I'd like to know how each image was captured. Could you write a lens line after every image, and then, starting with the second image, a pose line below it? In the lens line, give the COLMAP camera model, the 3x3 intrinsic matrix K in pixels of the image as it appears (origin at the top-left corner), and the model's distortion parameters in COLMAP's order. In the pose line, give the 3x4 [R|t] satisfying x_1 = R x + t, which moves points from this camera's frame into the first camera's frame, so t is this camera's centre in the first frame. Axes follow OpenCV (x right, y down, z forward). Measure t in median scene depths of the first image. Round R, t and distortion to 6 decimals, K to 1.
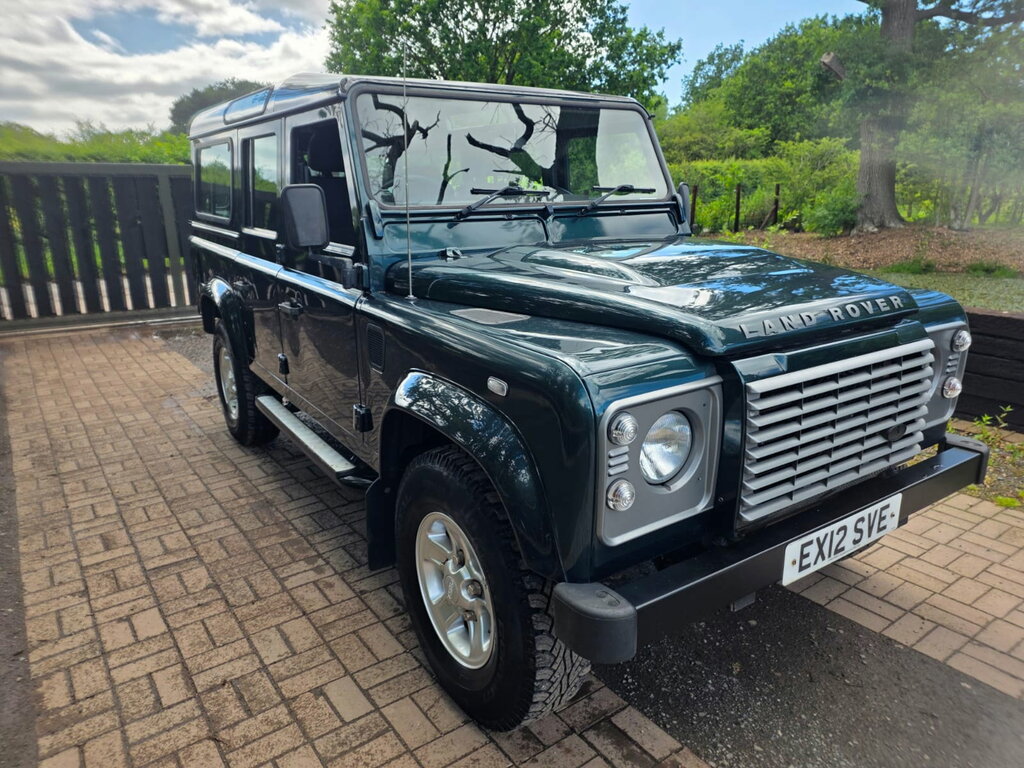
lens RADIAL K [[697.1, 0, 515.0], [0, 697.1, 383.4], [0, 0, 1]] dist [0.043587, -0.047662]
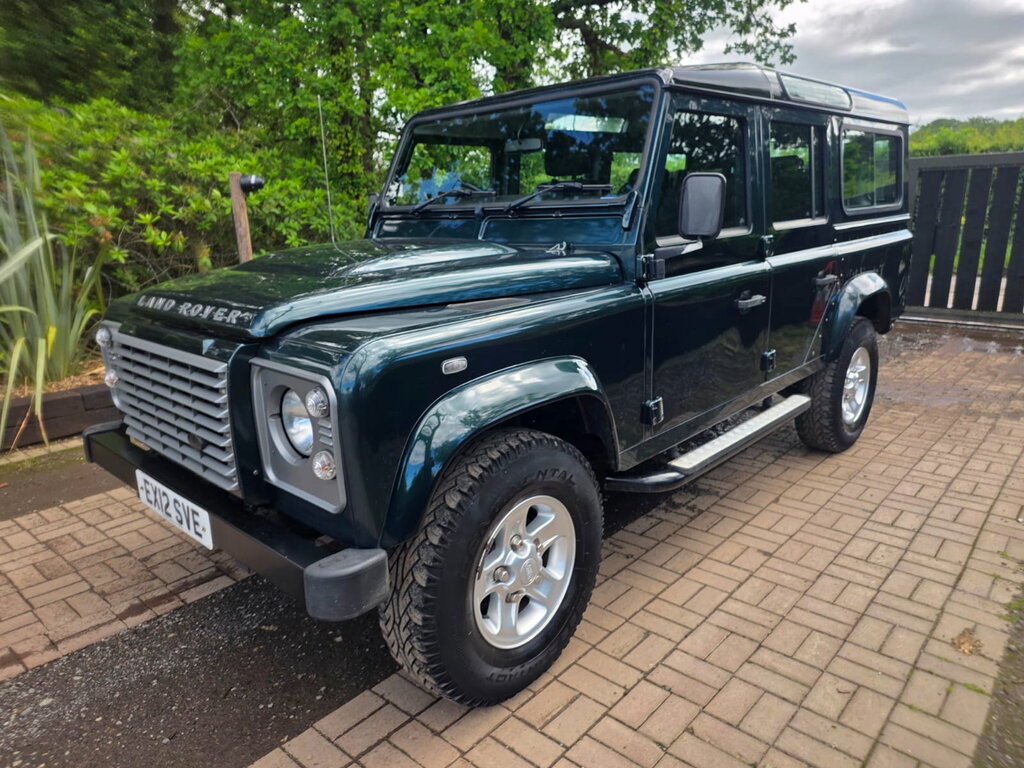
lens RADIAL K [[697.1, 0, 518.4], [0, 697.1, 380.7], [0, 0, 1]] dist [0.043587, -0.047662]
pose [[0.212943, 0.236829, -0.947928, 1.221159], [-0.232051, 0.954679, 0.186387, -0.234965], [0.949109, 0.180278, 0.258248, 0.917946]]
